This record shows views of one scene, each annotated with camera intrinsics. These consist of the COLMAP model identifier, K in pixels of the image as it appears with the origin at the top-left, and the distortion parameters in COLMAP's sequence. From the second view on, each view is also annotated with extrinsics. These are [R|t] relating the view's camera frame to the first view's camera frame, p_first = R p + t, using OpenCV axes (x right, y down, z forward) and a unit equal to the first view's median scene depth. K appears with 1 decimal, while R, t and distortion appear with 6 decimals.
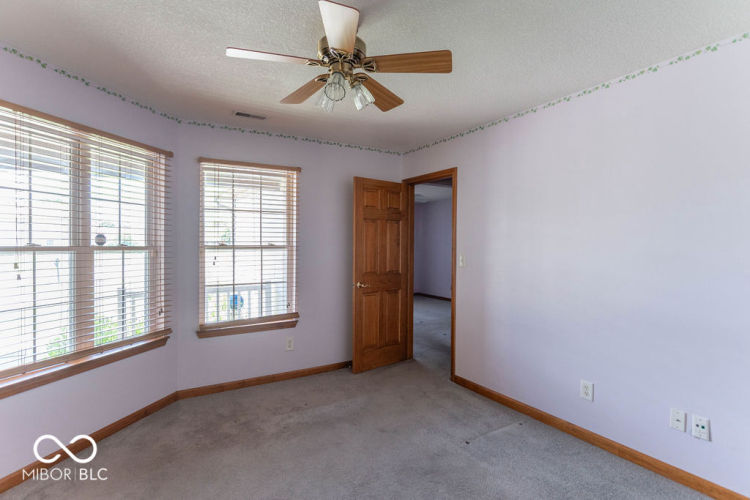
lens RADIAL K [[386.3, 0, 375.0], [0, 386.3, 250.0], [0, 0, 1]] dist [-0.001333, -0.000500]
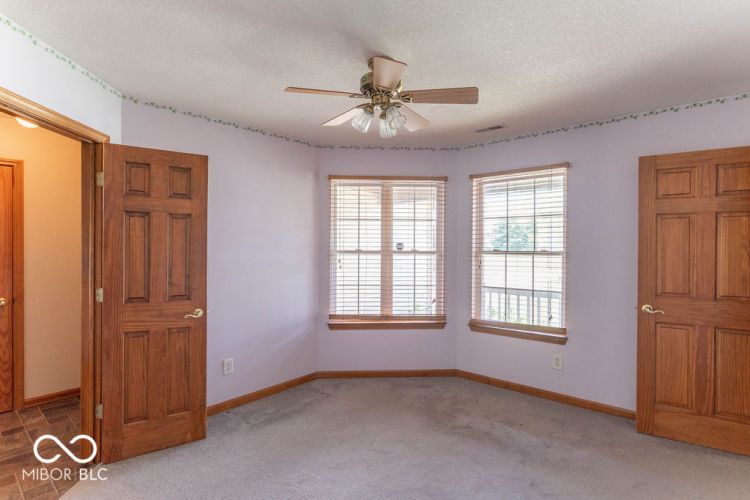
lens RADIAL K [[386.3, 0, 375.0], [0, 386.3, 250.0], [0, 0, 1]] dist [-0.001333, -0.000500]
pose [[0.291168, 0.005144, -0.956658, 0.557221], [-0.018052, 0.999837, -0.000118, -0.008403], [0.956502, 0.017303, 0.291214, 0.366831]]
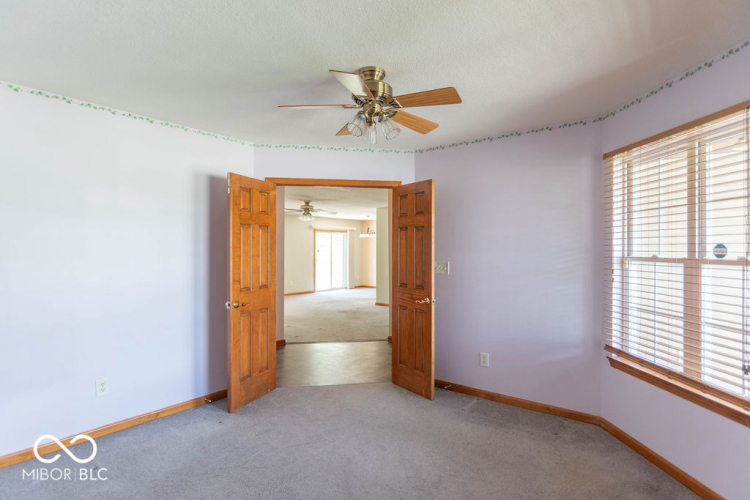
lens RADIAL K [[386.3, 0, 375.0], [0, 386.3, 250.0], [0, 0, 1]] dist [-0.001333, -0.000500]
pose [[-0.936192, -0.018861, -0.350984, 0.190480], [-0.024191, 0.999649, 0.010807, -0.016150], [0.350657, 0.018608, -0.936319, 1.178984]]
